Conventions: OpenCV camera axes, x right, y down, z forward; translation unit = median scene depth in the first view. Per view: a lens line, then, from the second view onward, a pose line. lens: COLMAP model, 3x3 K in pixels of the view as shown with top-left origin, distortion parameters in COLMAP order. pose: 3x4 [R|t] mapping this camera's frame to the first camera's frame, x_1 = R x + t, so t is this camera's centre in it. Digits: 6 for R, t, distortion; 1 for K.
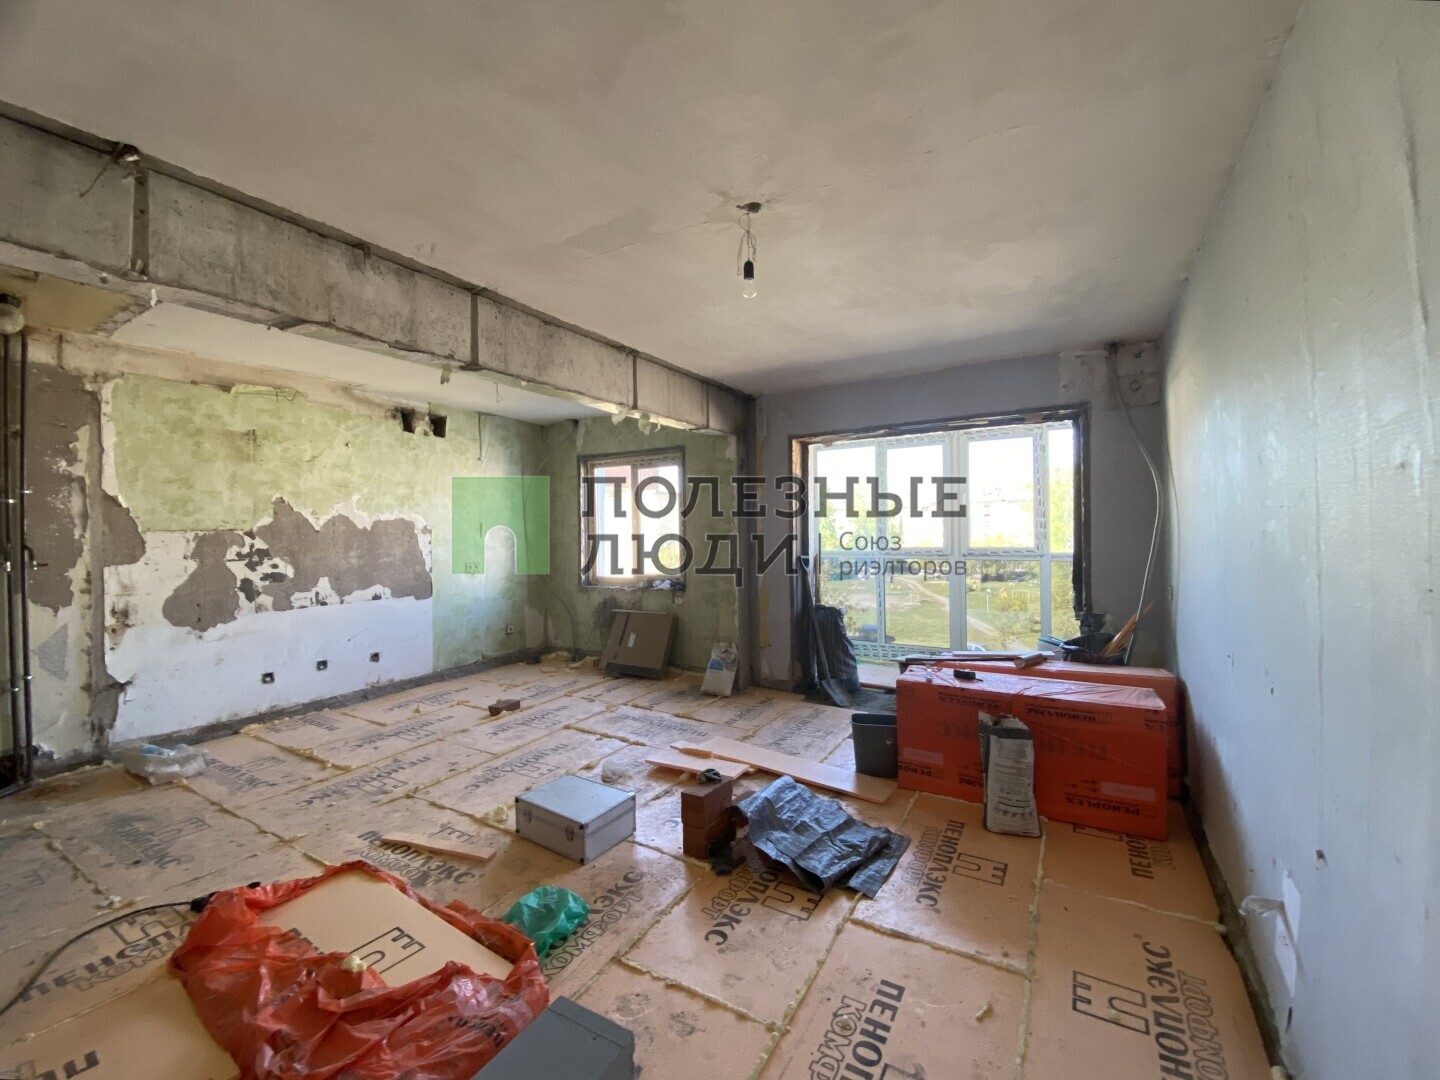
lens RADIAL K [[605.9, 0, 709.1], [0, 605.9, 533.9], [0, 0, 1]] dist [0.048337, -0.036855]
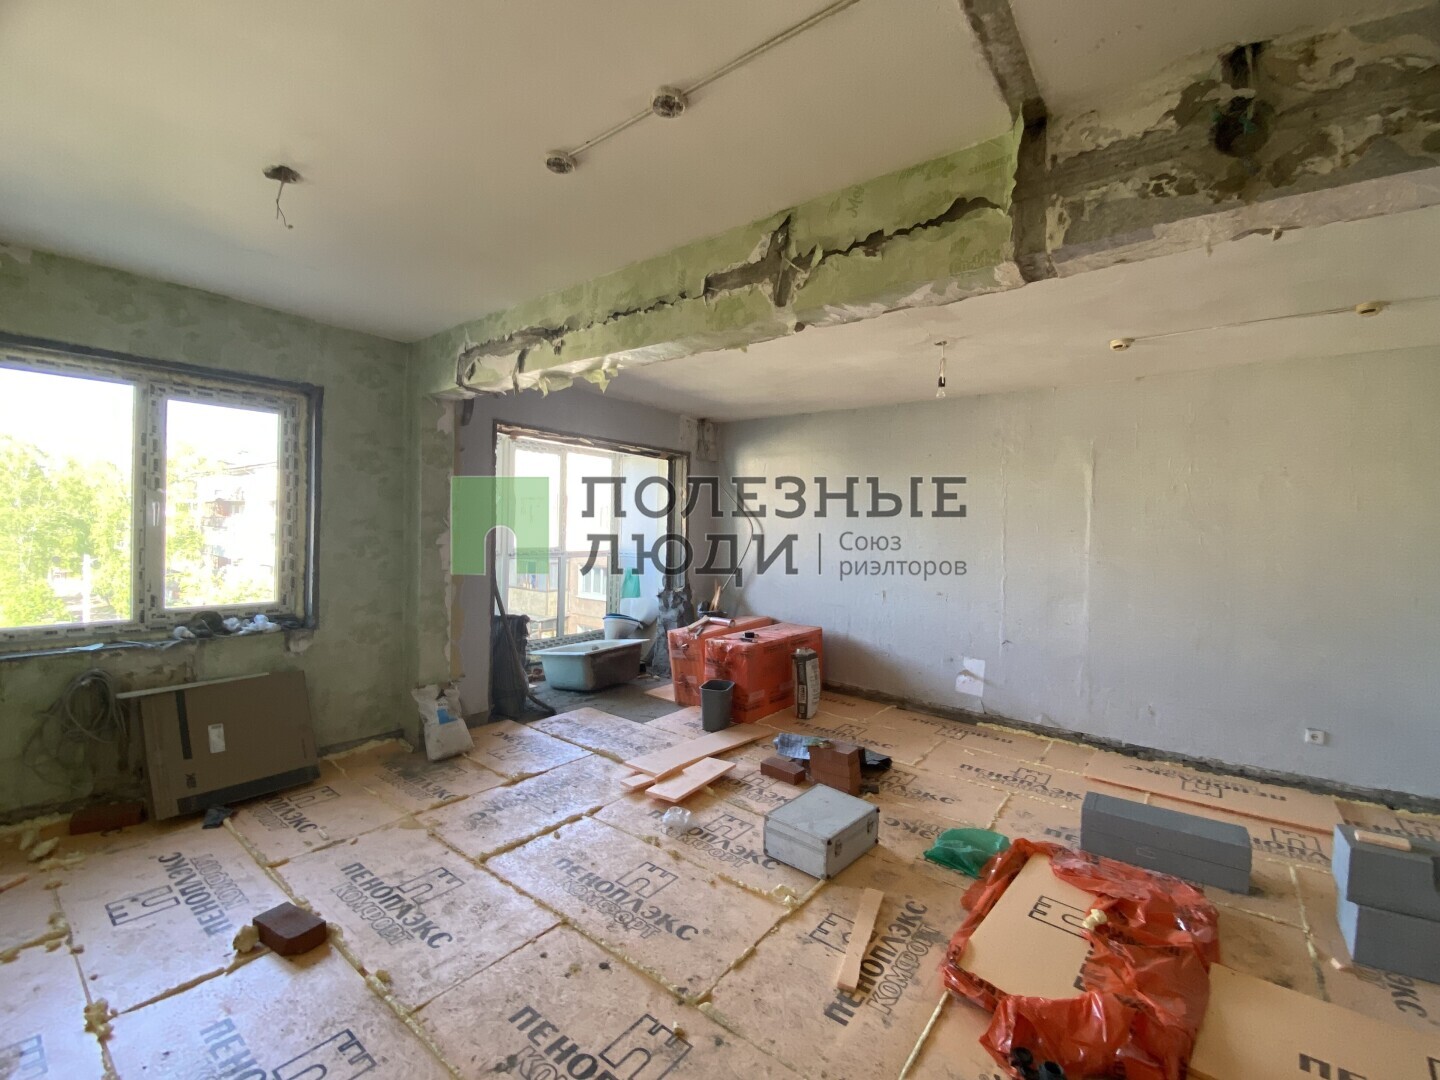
lens RADIAL K [[606.7, 0, 715.9], [0, 606.7, 533.2], [0, 0, 1]] dist [0.047491, -0.036017]
pose [[0.112501, 0.009345, 0.993608, -0.838323], [-0.019755, 0.999779, -0.007166, -0.004310], [-0.993455, -0.018822, 0.112661, 0.734899]]
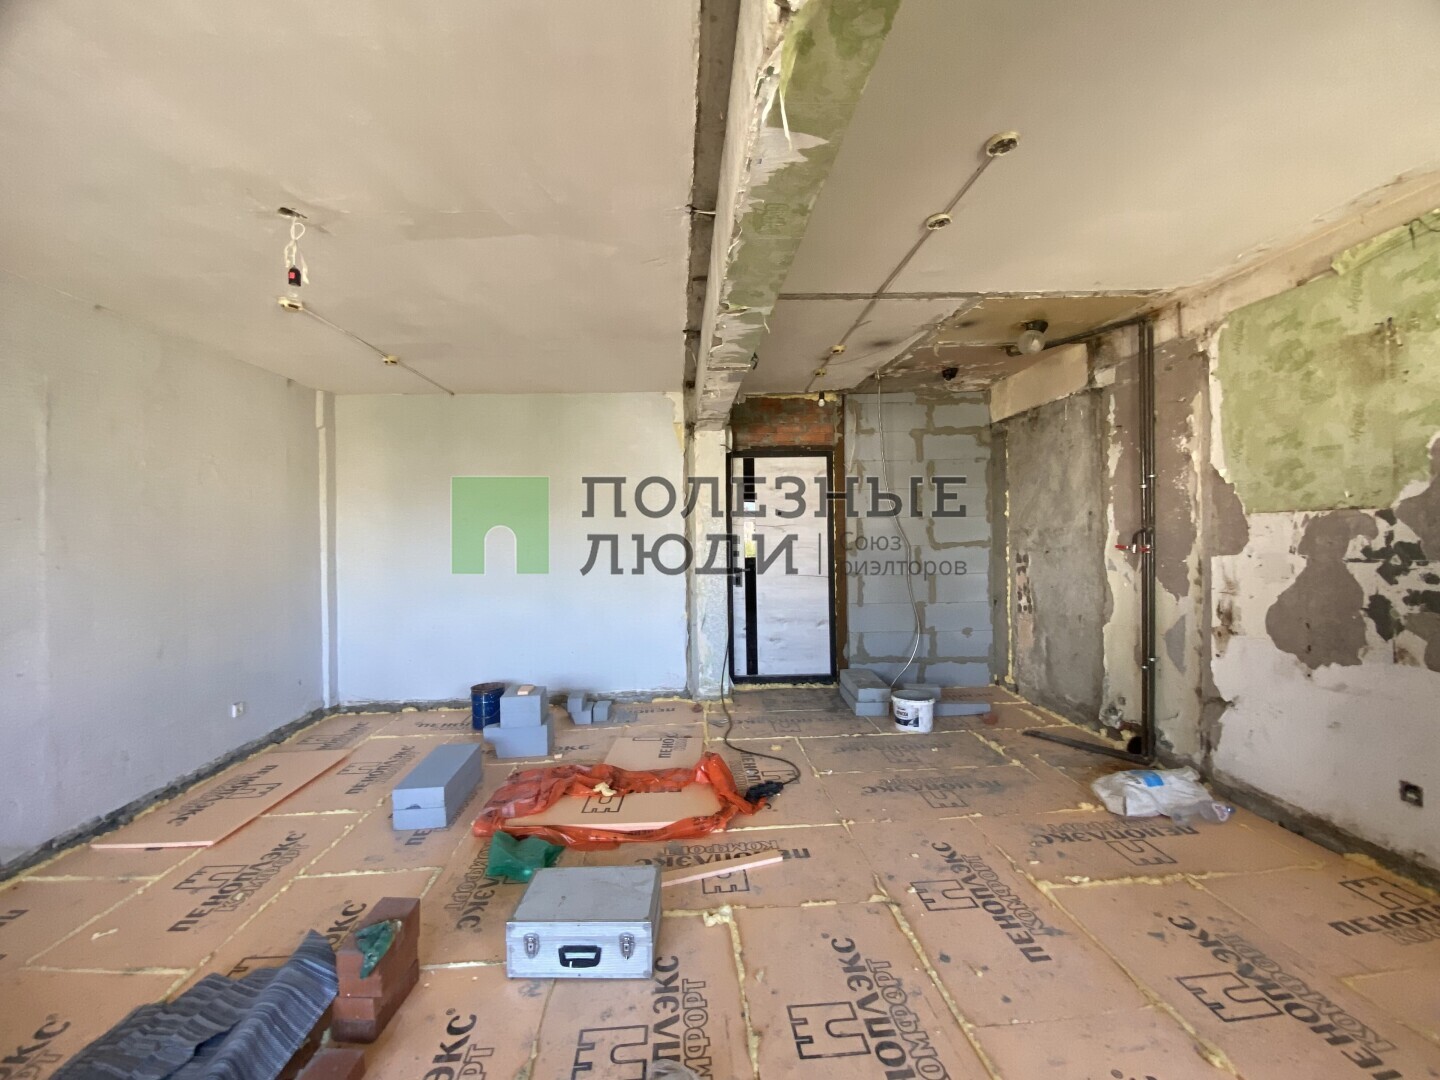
lens RADIAL K [[596.5, 0, 713.3], [0, 596.5, 532.7], [0, 0, 1]] dist [0.032705, -0.024863]
pose [[-0.820092, 0.027409, -0.571574, 0.041772], [0.023121, 0.999624, 0.014762, -0.005676], [0.571764, -0.001109, -0.820418, 1.151477]]
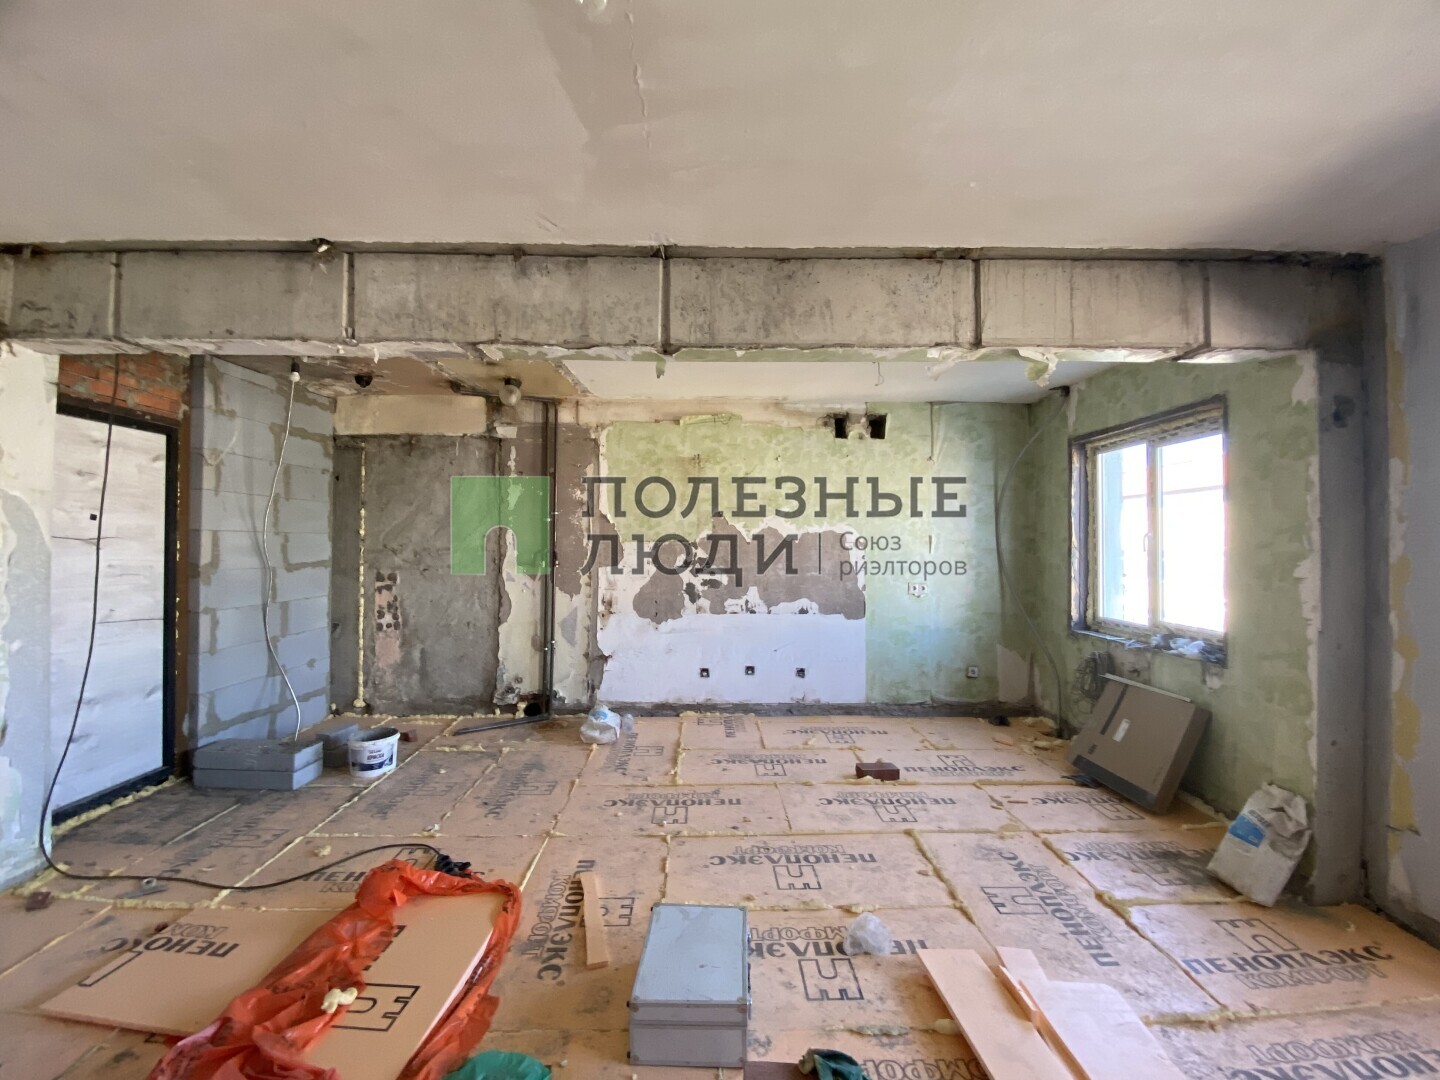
lens RADIAL K [[605.9, 0, 709.1], [0, 605.9, 533.9], [0, 0, 1]] dist [0.048337, -0.036855]
pose [[0.526688, 0.003158, -0.850053, 0.246373], [-0.018402, 0.999801, -0.007687, -0.012617], [0.849860, 0.019691, 0.526641, 0.448648]]
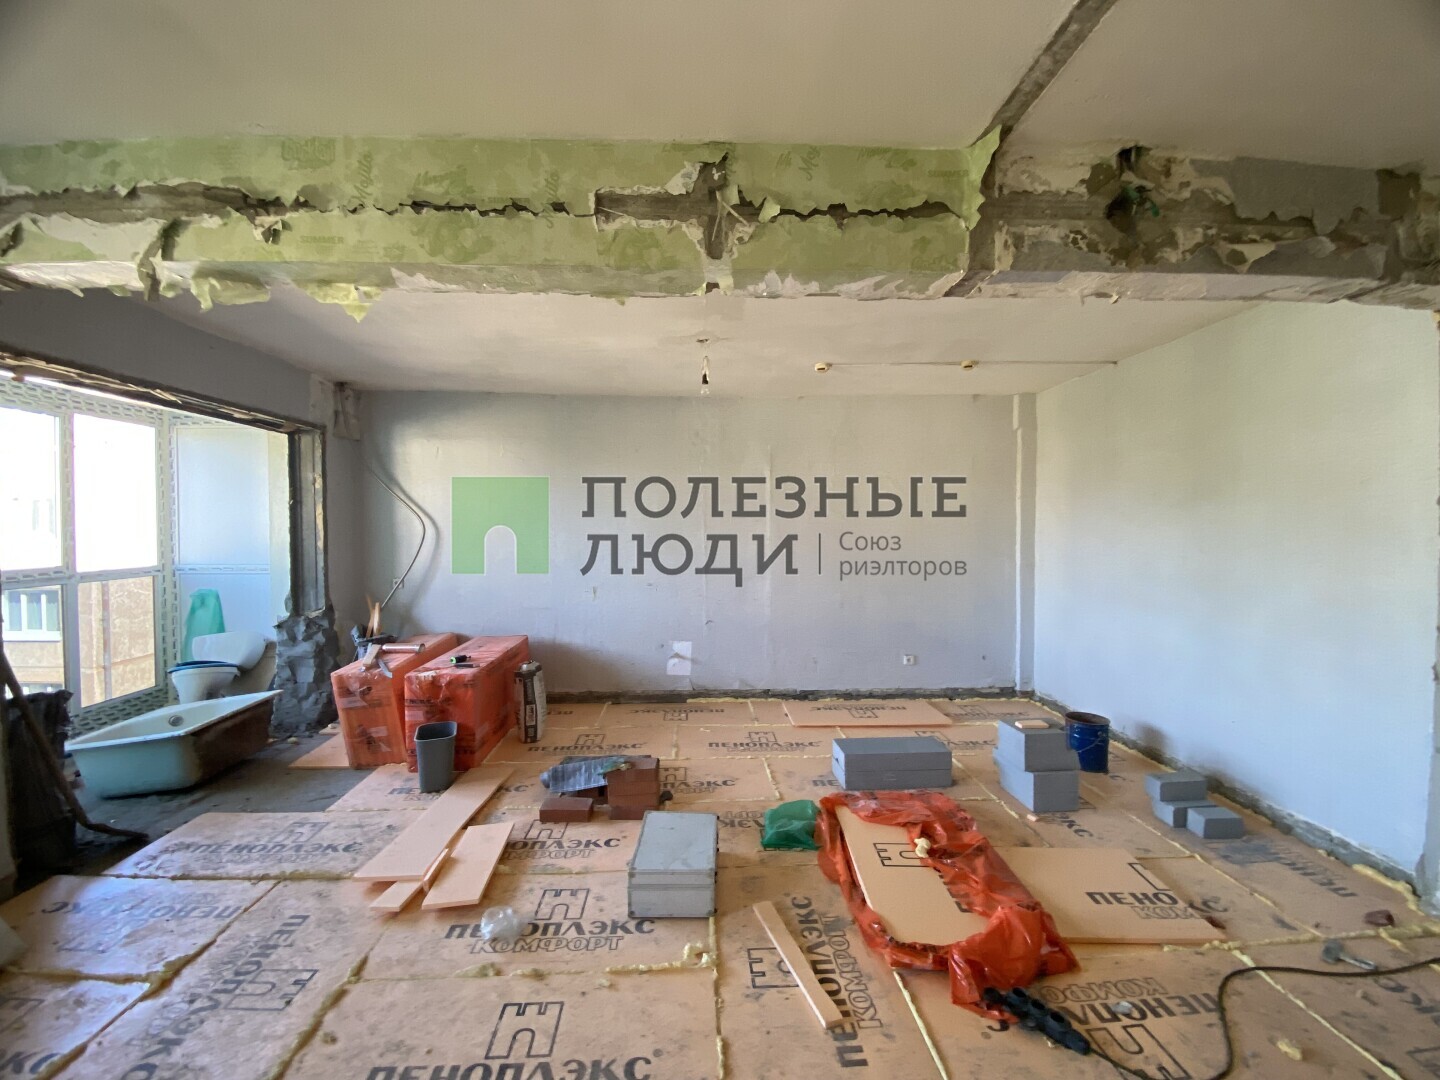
lens RADIAL K [[587.2, 0, 713.2], [0, 587.2, 534.1], [0, 0, 1]] dist [0.032520, -0.025296]
pose [[-0.554890, 0.001736, 0.831922, -0.658994], [0.017443, 0.999802, 0.009549, -0.013824], [-0.831741, 0.019810, -0.554811, 0.978364]]
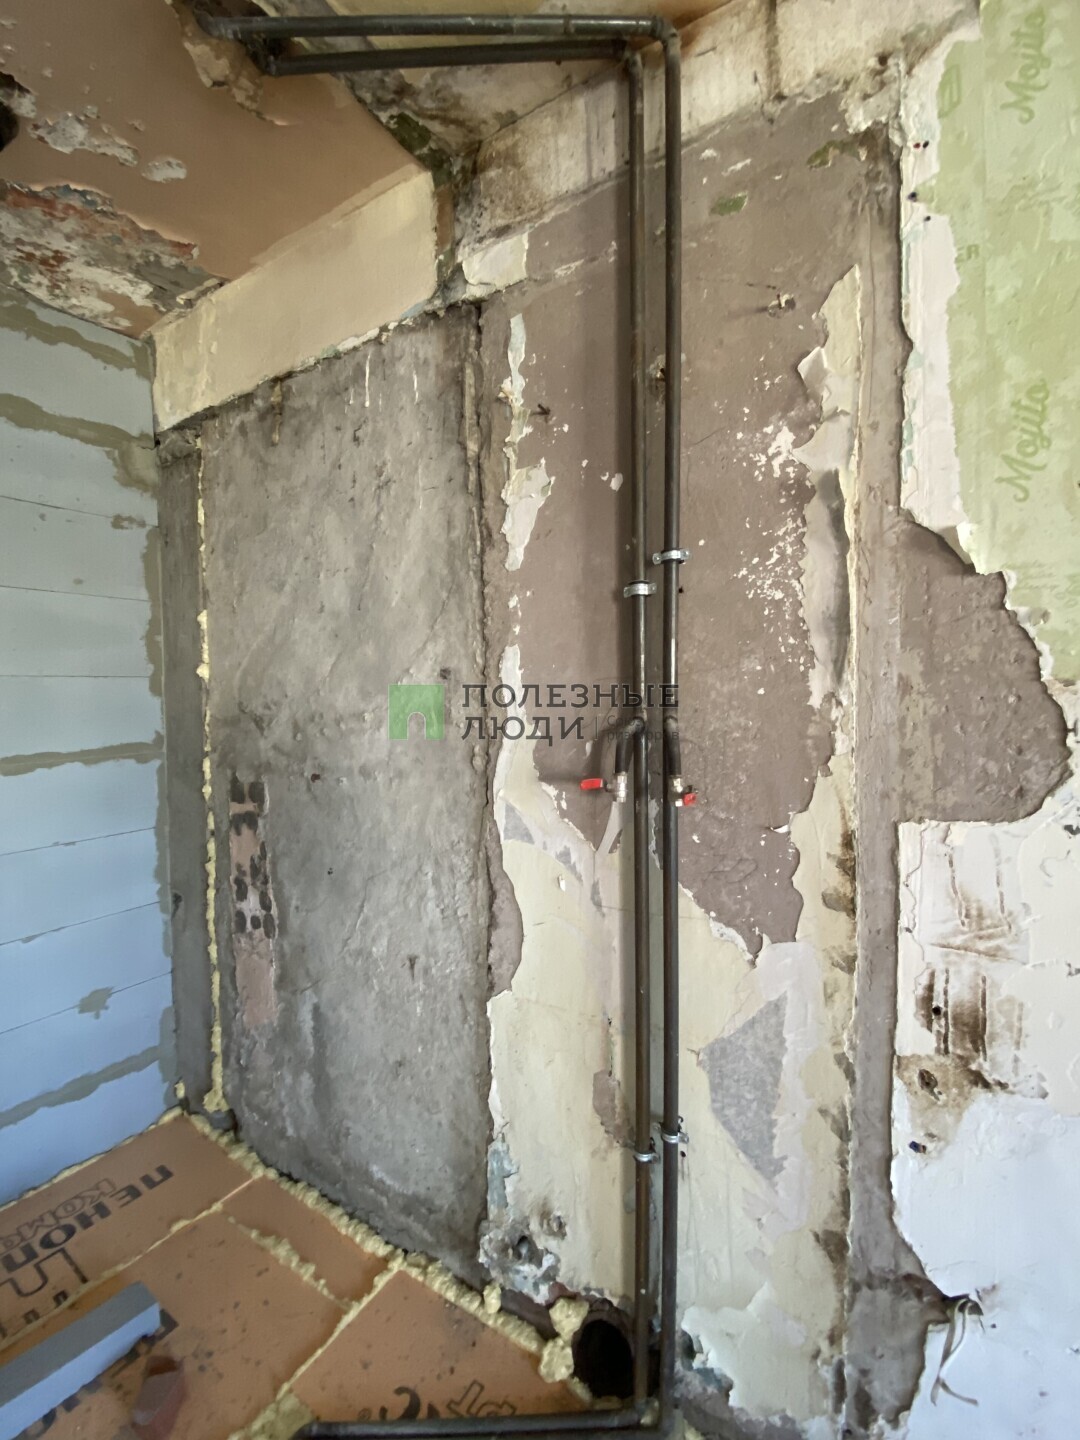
lens RADIAL K [[641.4, 0, 540.9], [0, 641.4, 712.3], [0, 0, 1]] dist [0.014261, -0.019467]
pose [[-0.021139, 0.048712, -0.998589, -0.646075], [0.006410, 0.998798, 0.048587, -0.003971], [0.999756, -0.005374, -0.021425, 0.767273]]
